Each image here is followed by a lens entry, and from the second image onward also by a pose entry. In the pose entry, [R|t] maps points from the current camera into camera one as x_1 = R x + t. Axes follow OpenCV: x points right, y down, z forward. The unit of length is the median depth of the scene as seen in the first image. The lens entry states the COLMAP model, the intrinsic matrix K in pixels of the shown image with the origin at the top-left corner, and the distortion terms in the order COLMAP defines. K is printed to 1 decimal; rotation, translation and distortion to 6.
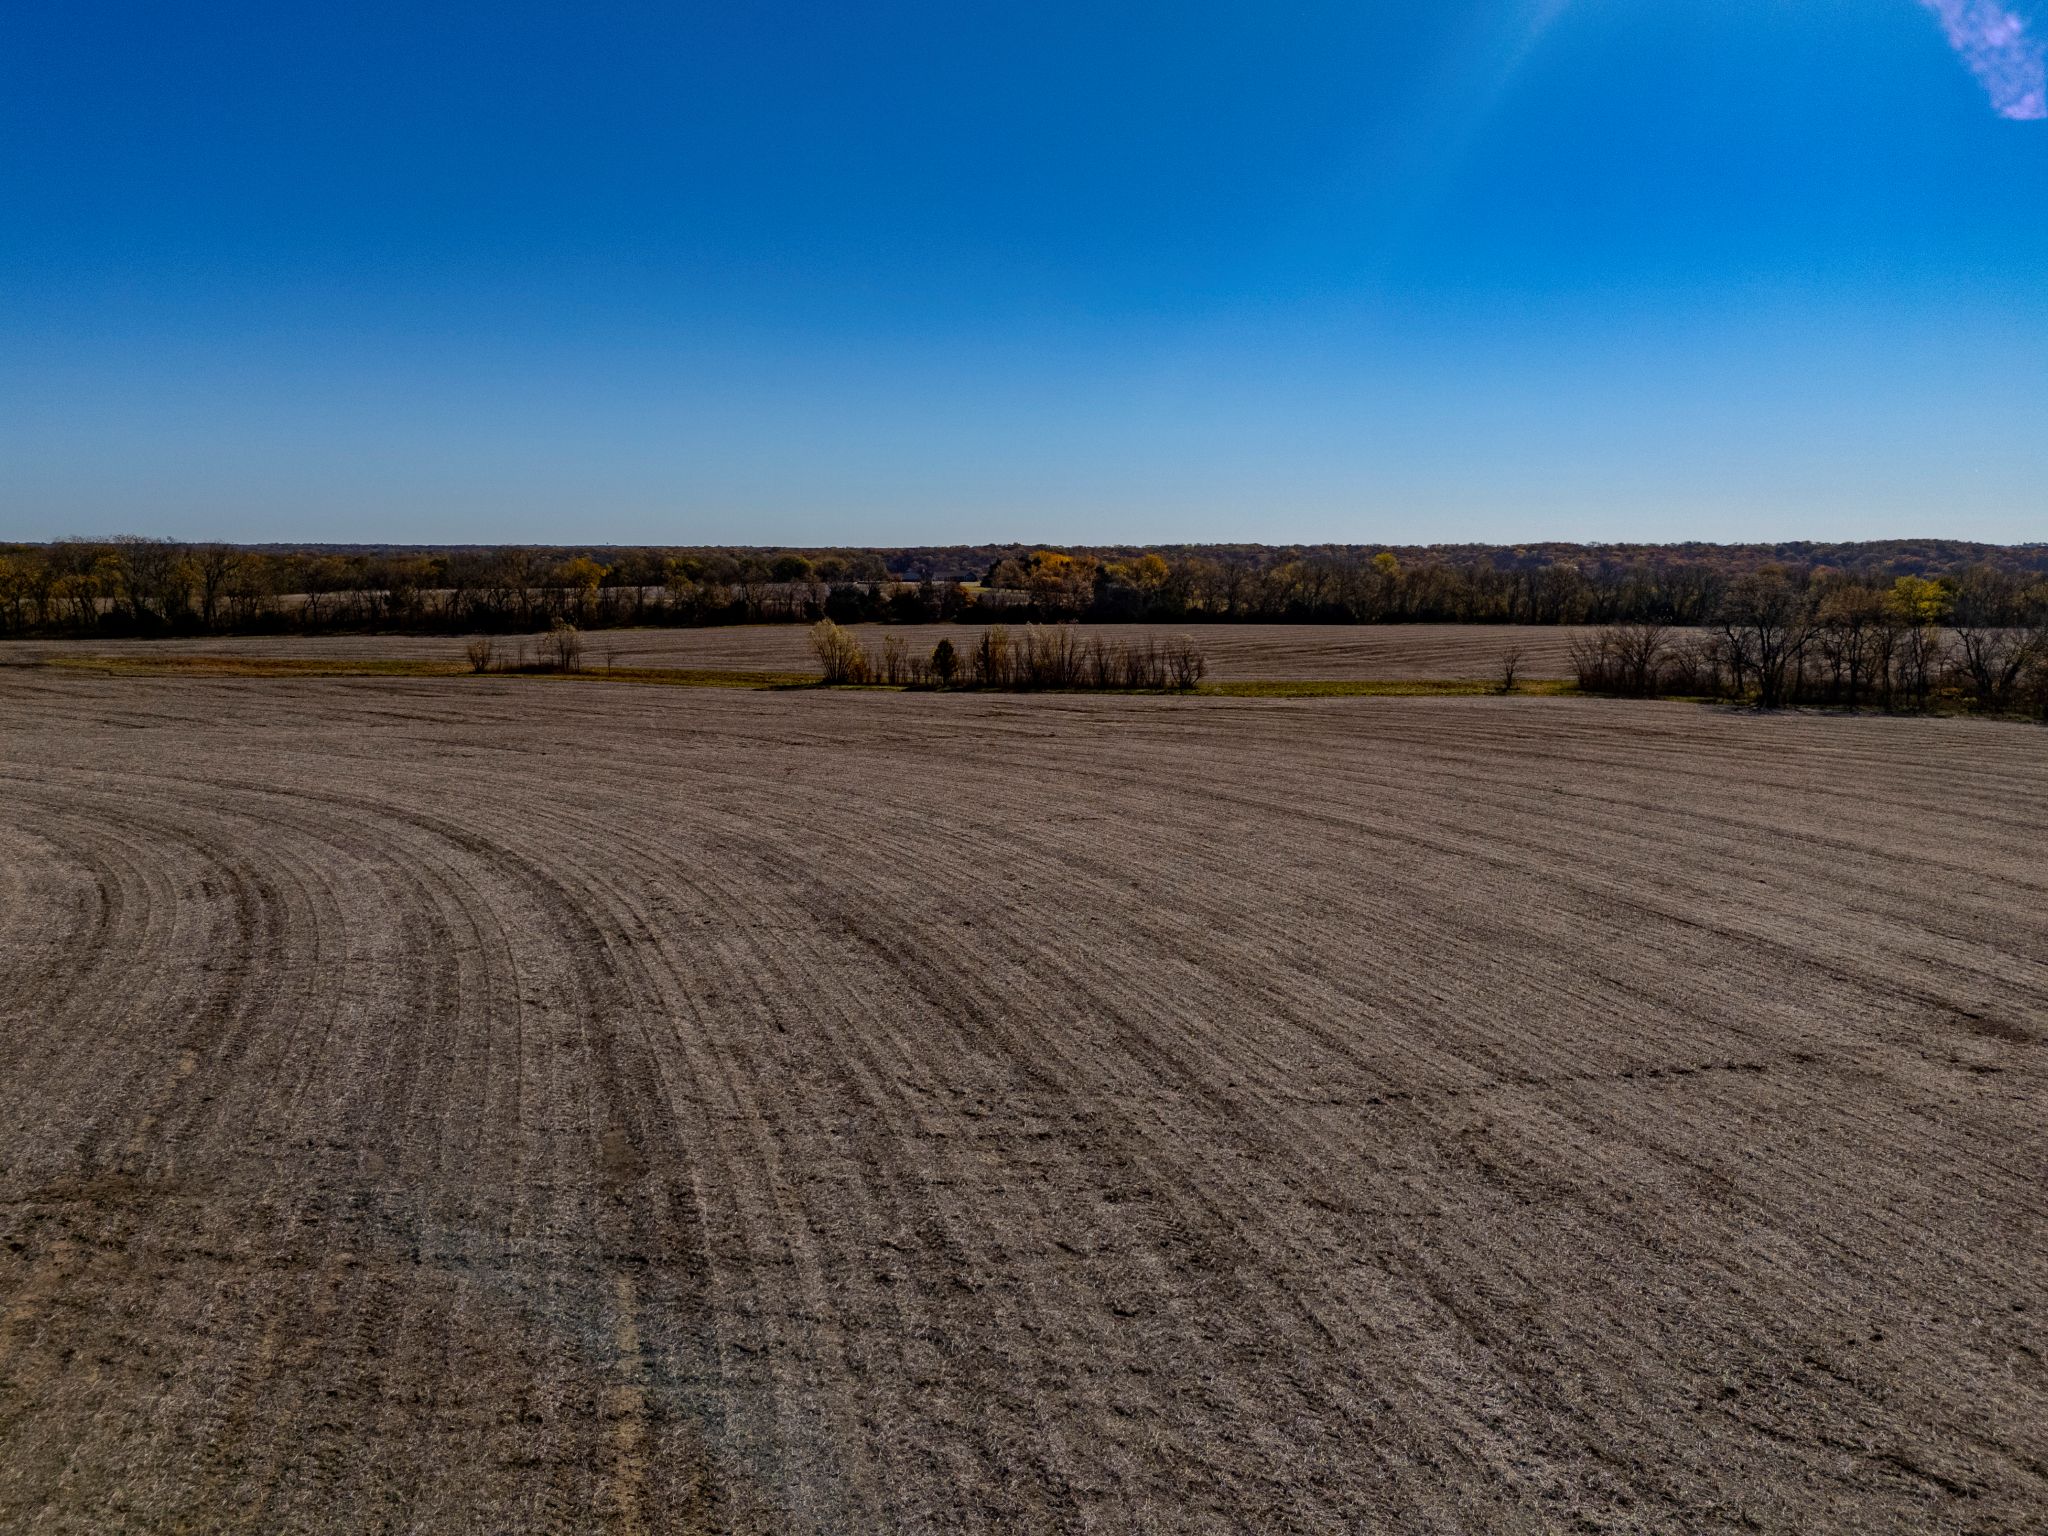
lens RADIAL K [[1481.1, 0, 1024.0], [0, 1481.1, 768.0], [0, 0, 1]] dist [0.075680, -0.095752]
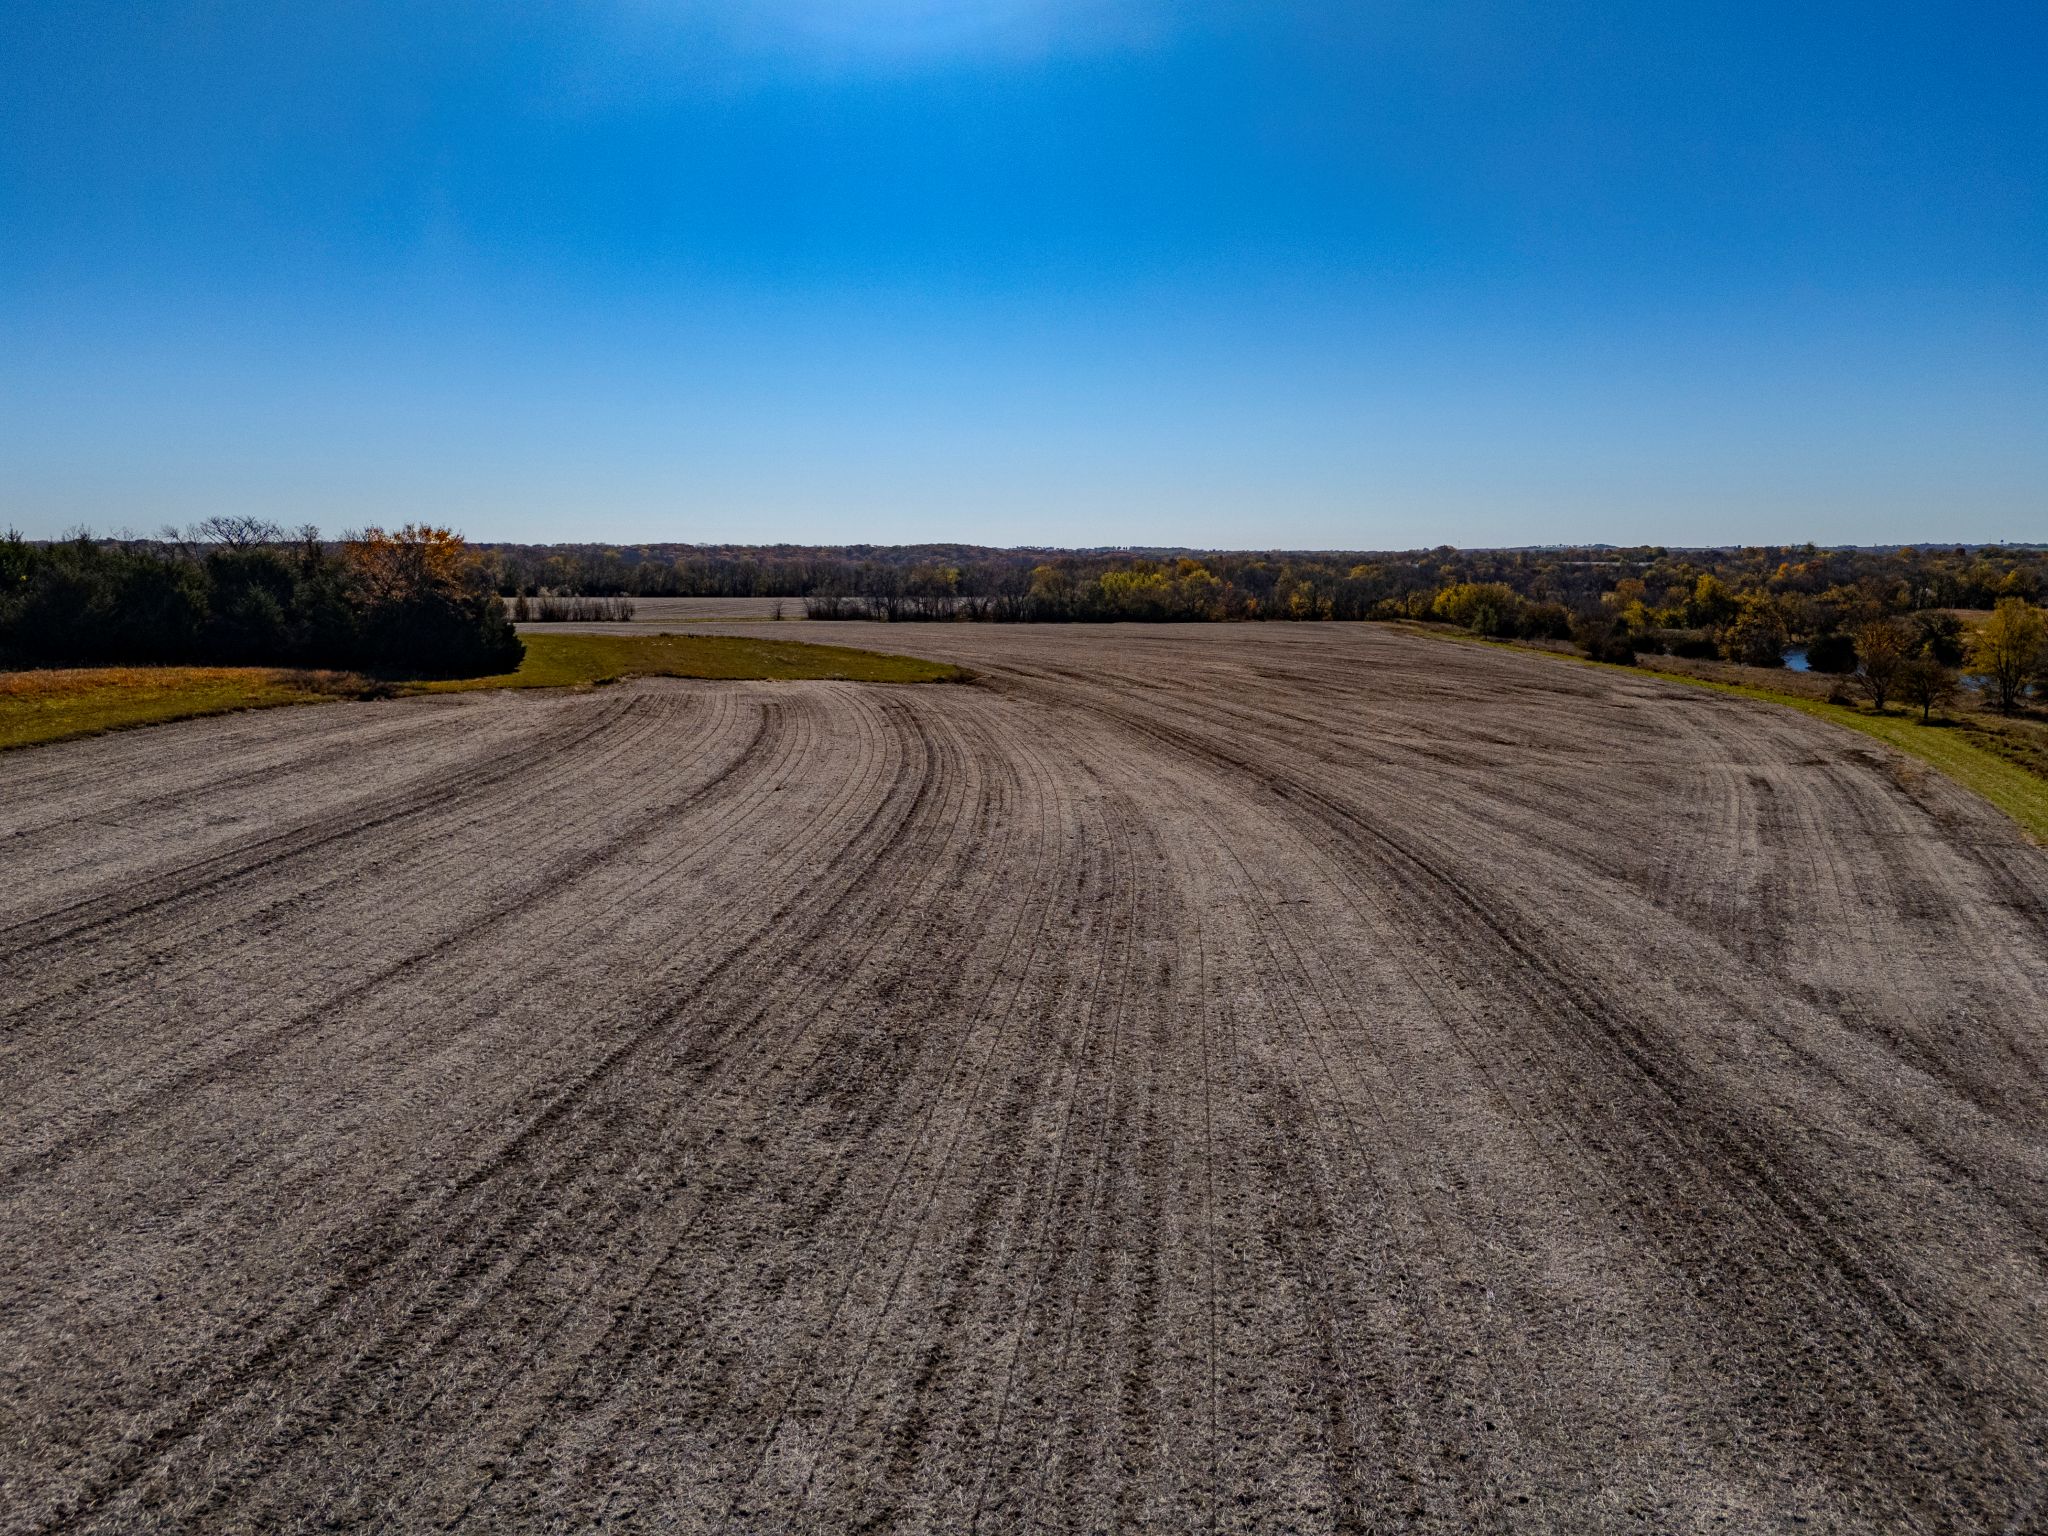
lens RADIAL K [[1481.1, 0, 1024.0], [0, 1481.1, 768.0], [0, 0, 1]] dist [0.075680, -0.095752]
pose [[0.833851, -0.079262, 0.546269, -0.152502], [0.078795, 0.996594, 0.024326, 0.037182], [-0.546336, 0.022759, 0.837257, -0.255981]]
